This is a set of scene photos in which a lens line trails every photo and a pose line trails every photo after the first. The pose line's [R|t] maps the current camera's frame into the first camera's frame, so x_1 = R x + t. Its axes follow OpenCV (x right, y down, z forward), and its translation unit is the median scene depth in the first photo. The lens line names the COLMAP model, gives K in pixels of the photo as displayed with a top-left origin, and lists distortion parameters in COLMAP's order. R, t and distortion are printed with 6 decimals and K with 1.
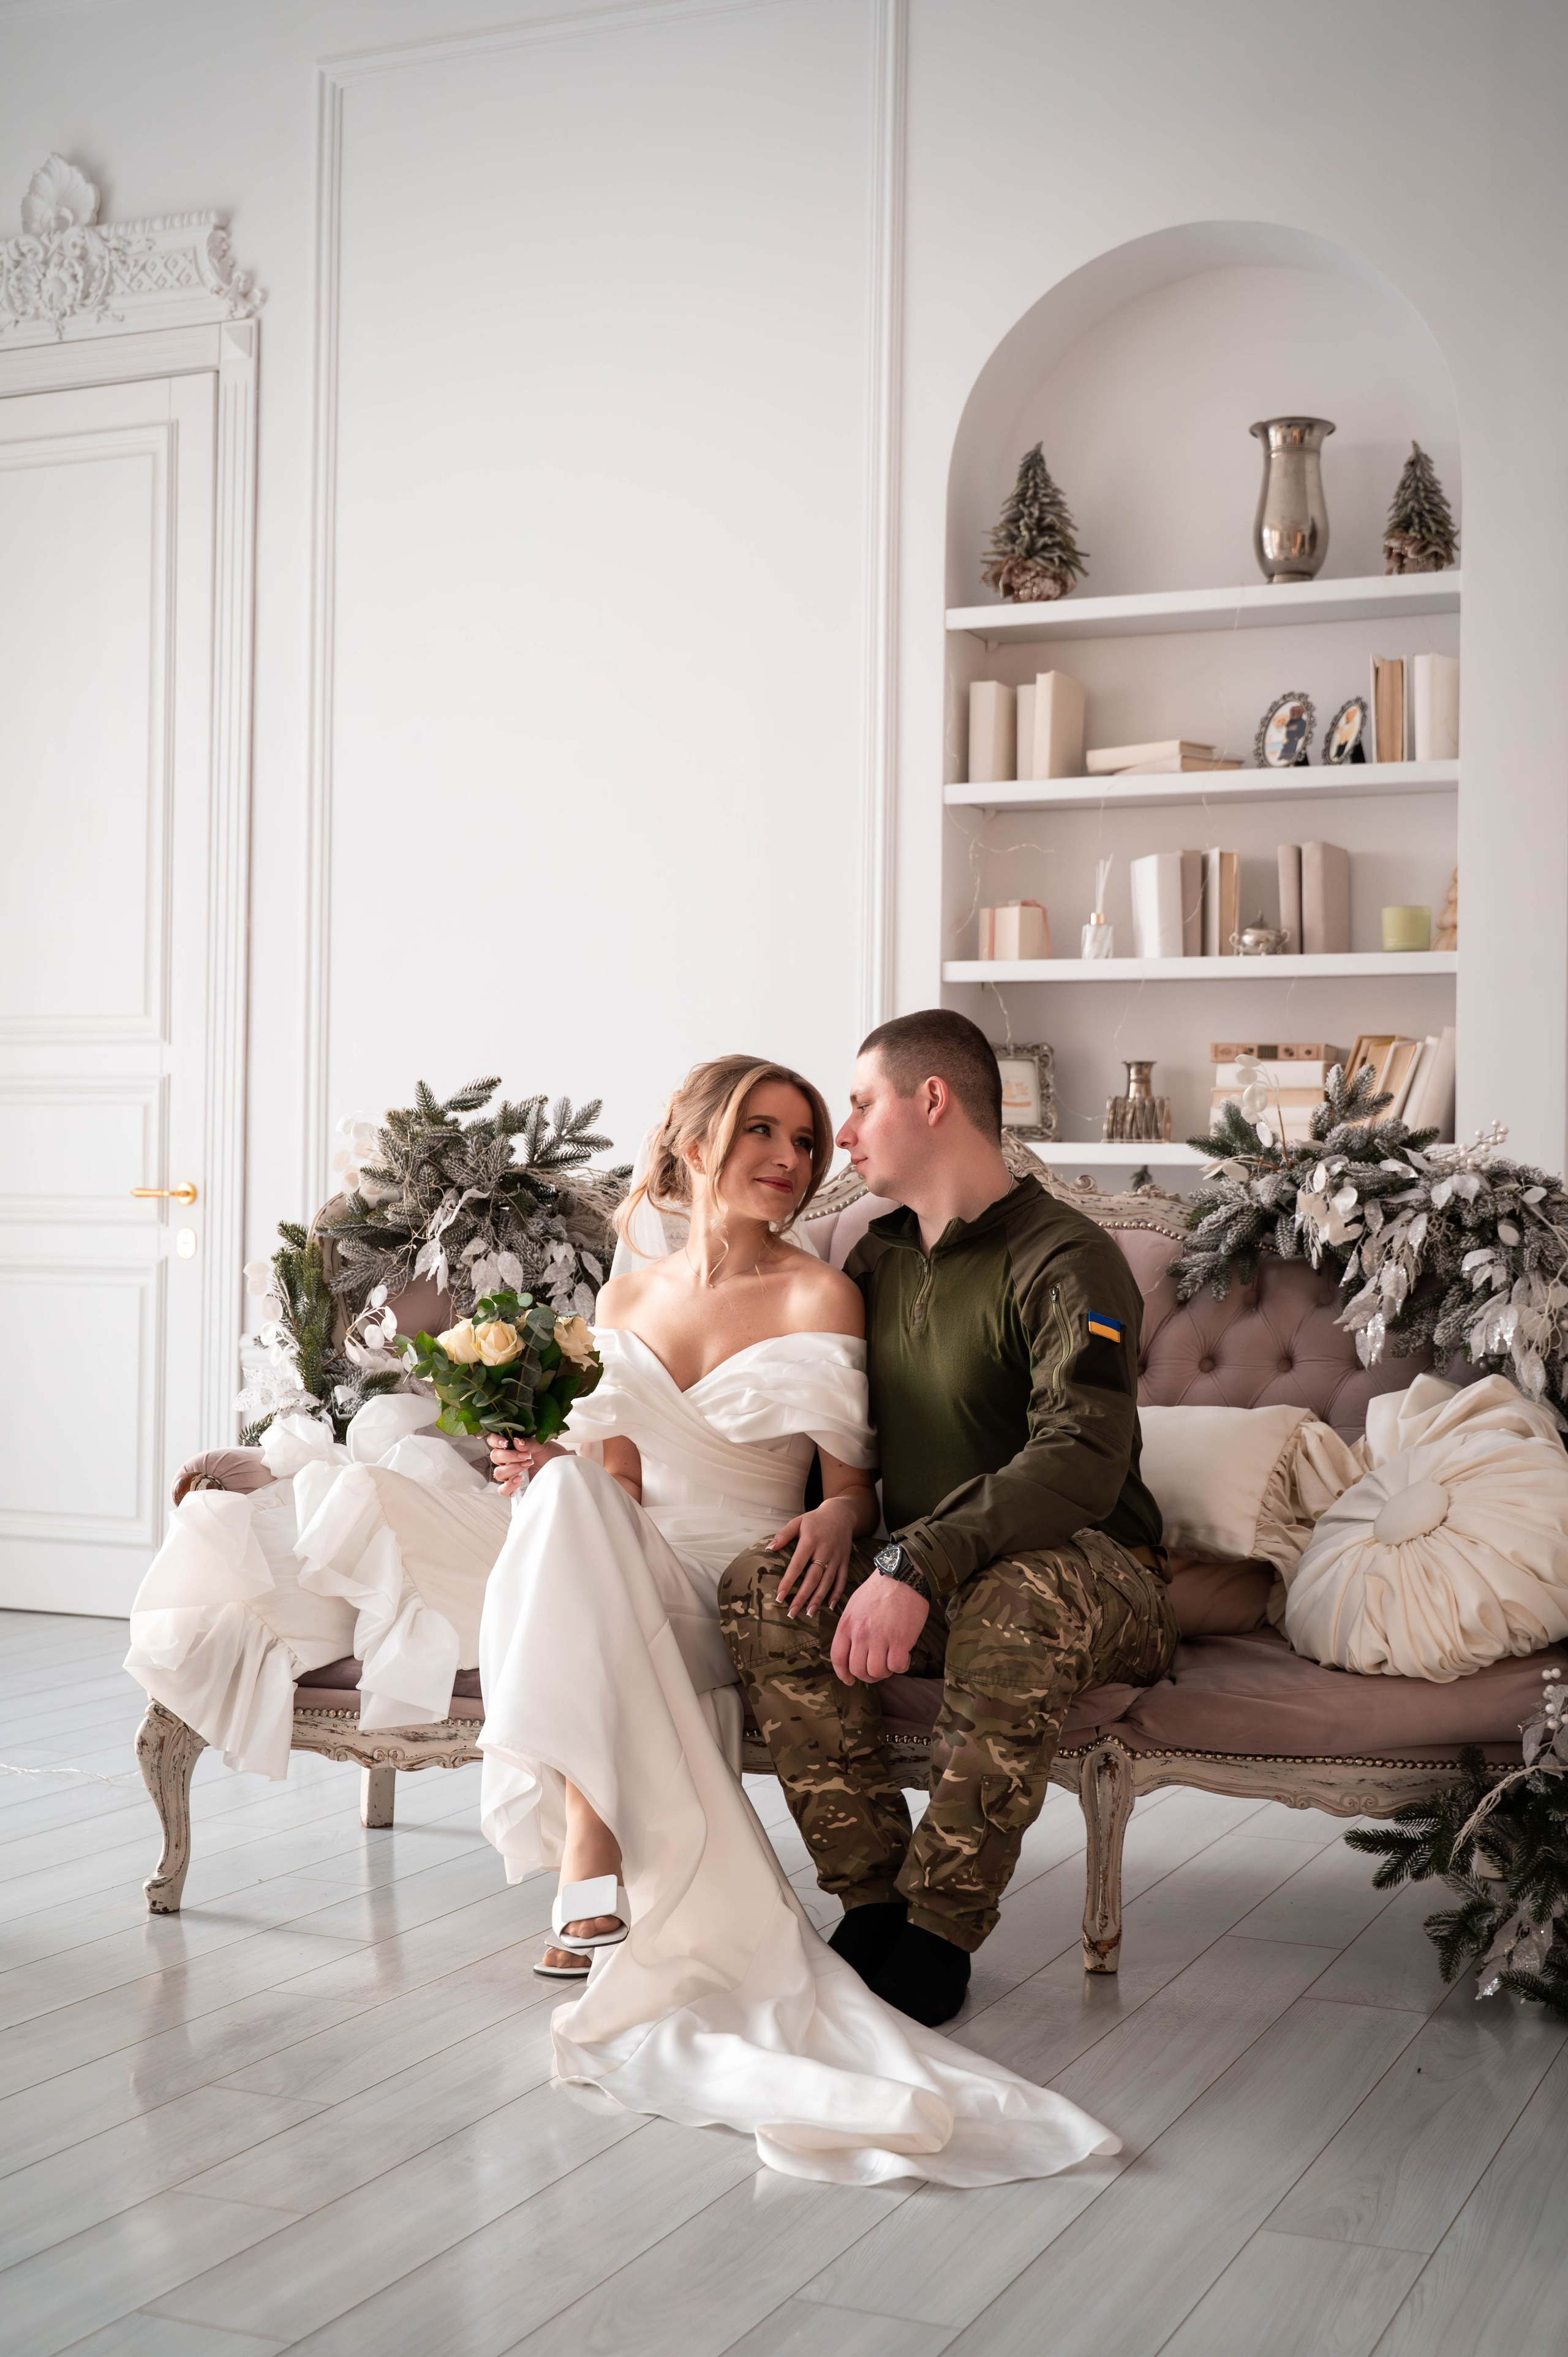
lens RADIAL K [[2902.6, 0, 691.7], [0, 2902.6, 1222.4], [0, 0, 1]] dist [0.032730, 0.000000]
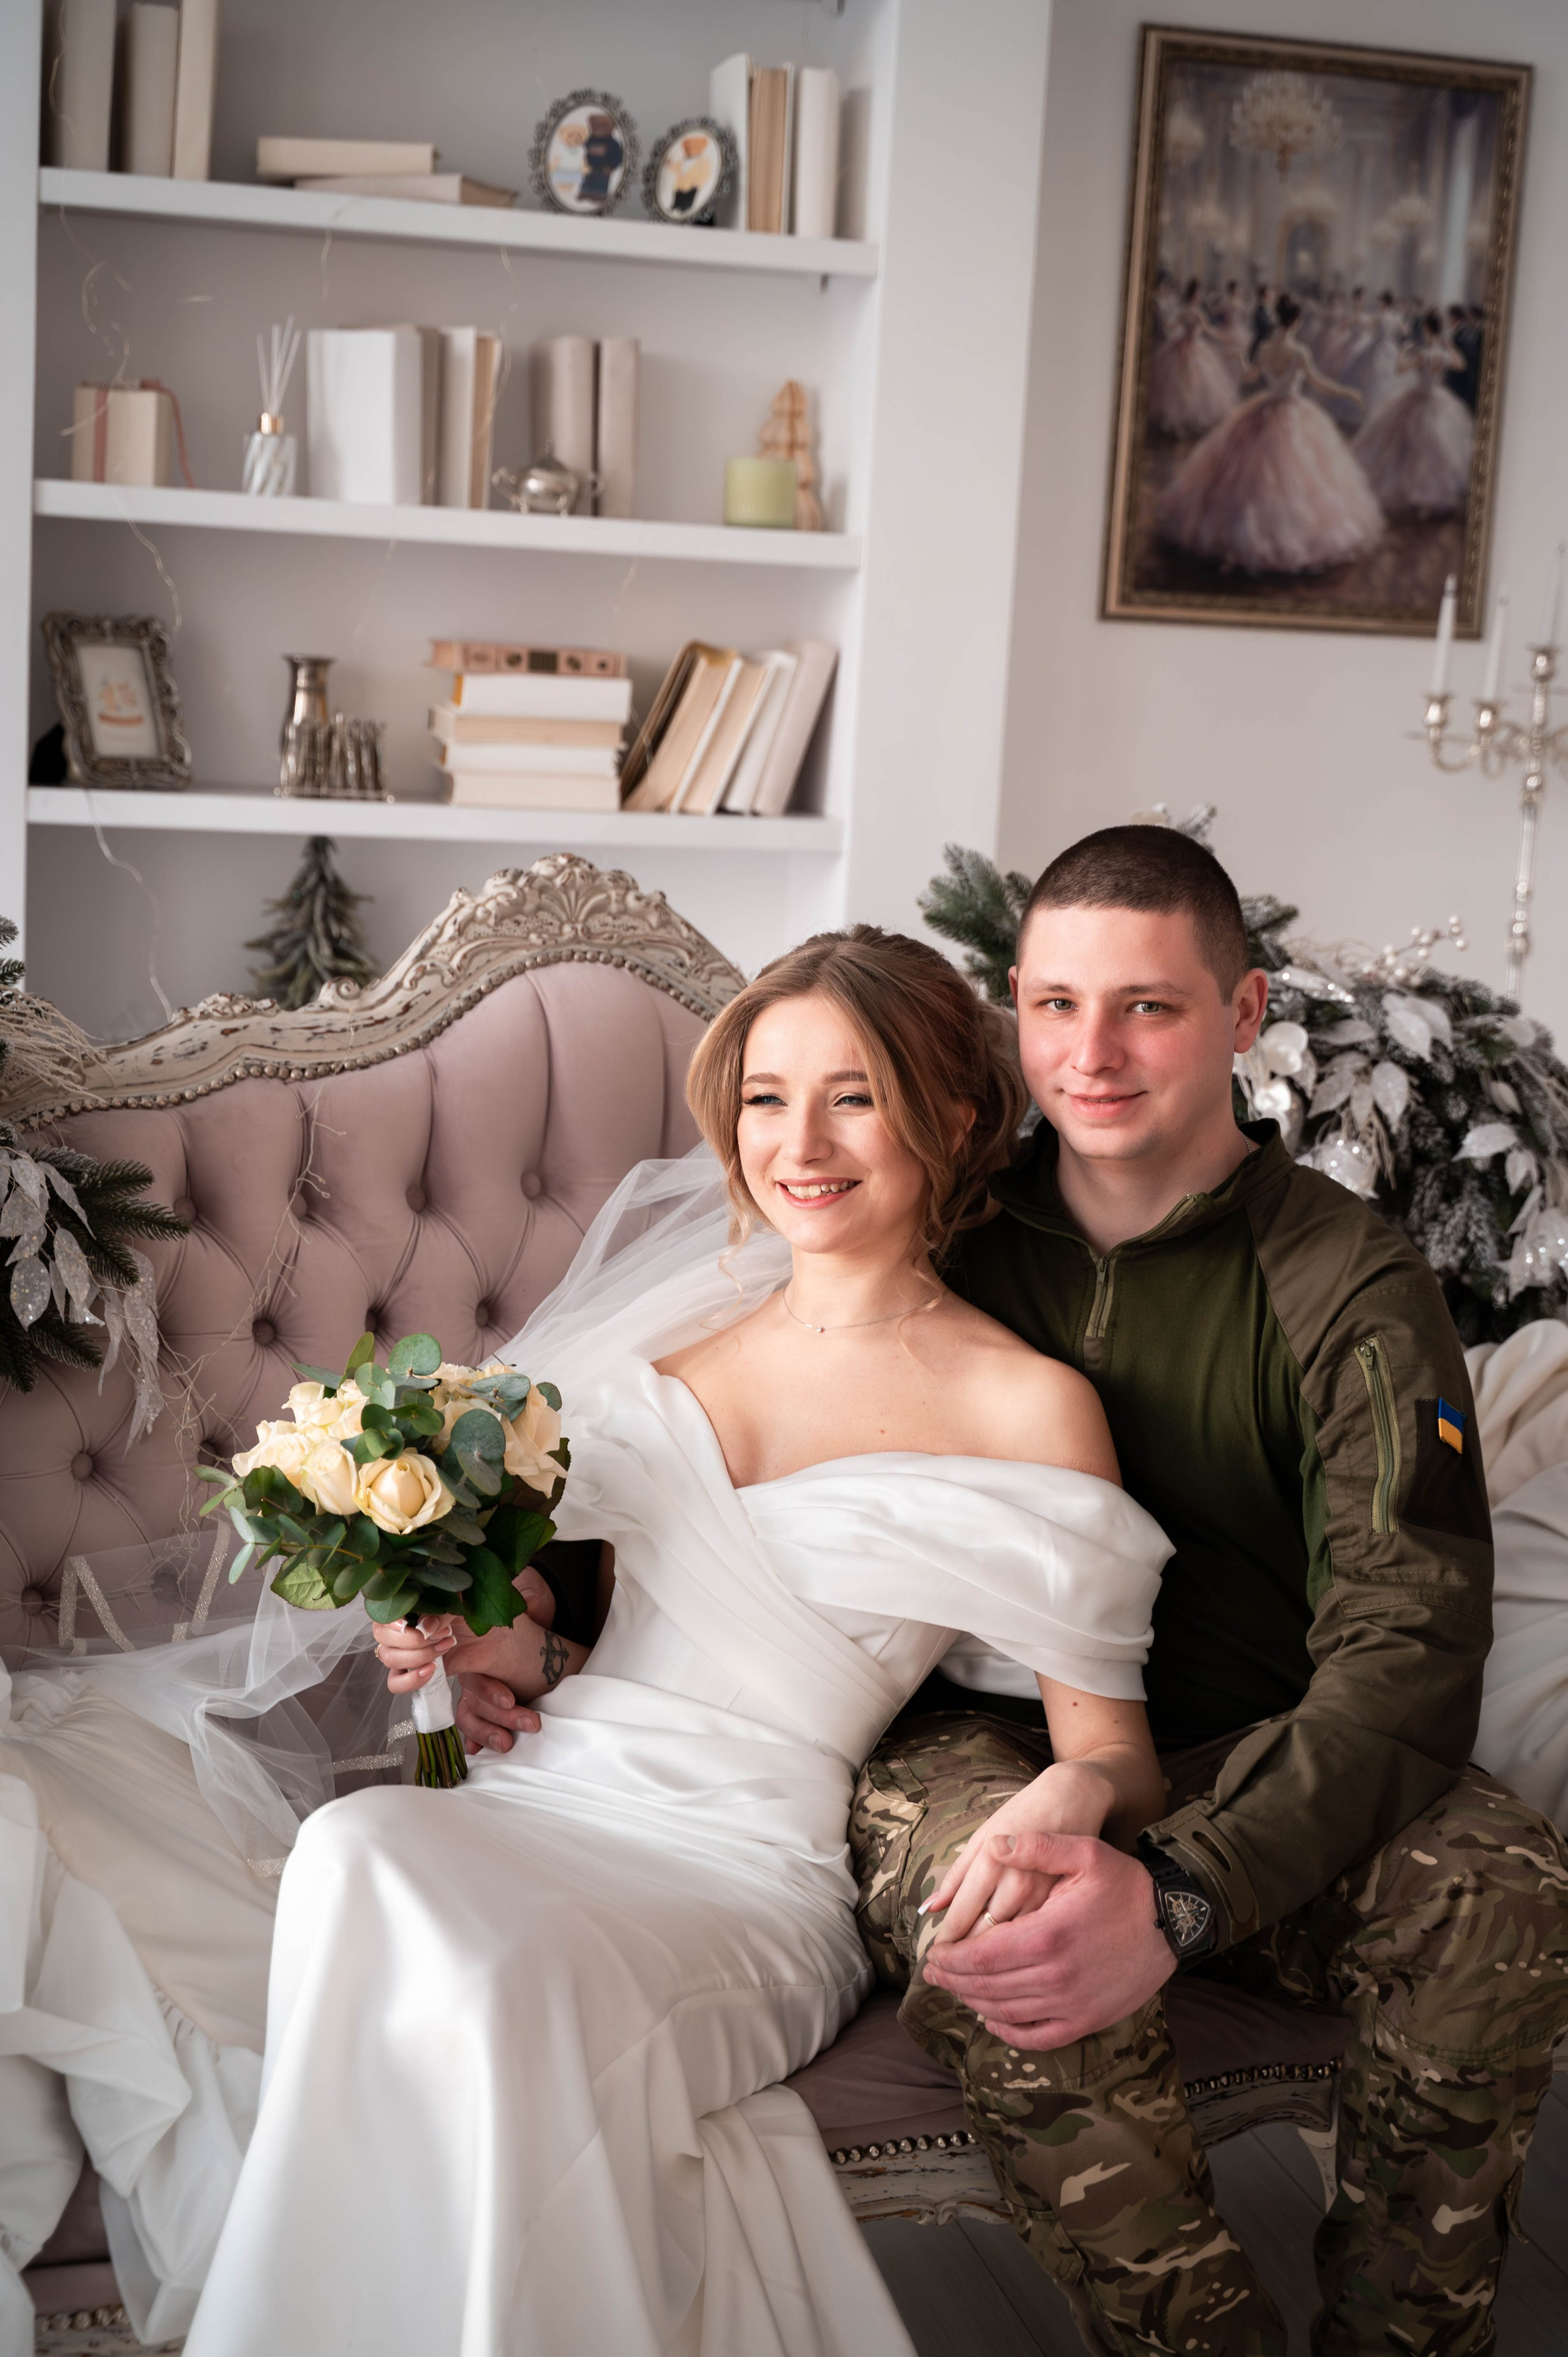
lens RADIAL K [[3322.4, 0, 760.6], [0, 3322.4, 1164.6], [0, 0, 1]] dist [0.029002, 0.000000]
pose [[0.763425, -0.078394, 0.641121, -0.366294], [-0.042072, 0.984464, 0.170474, -0.110037], [-0.644524, -0.157118, 0.748266, 0.554601]]
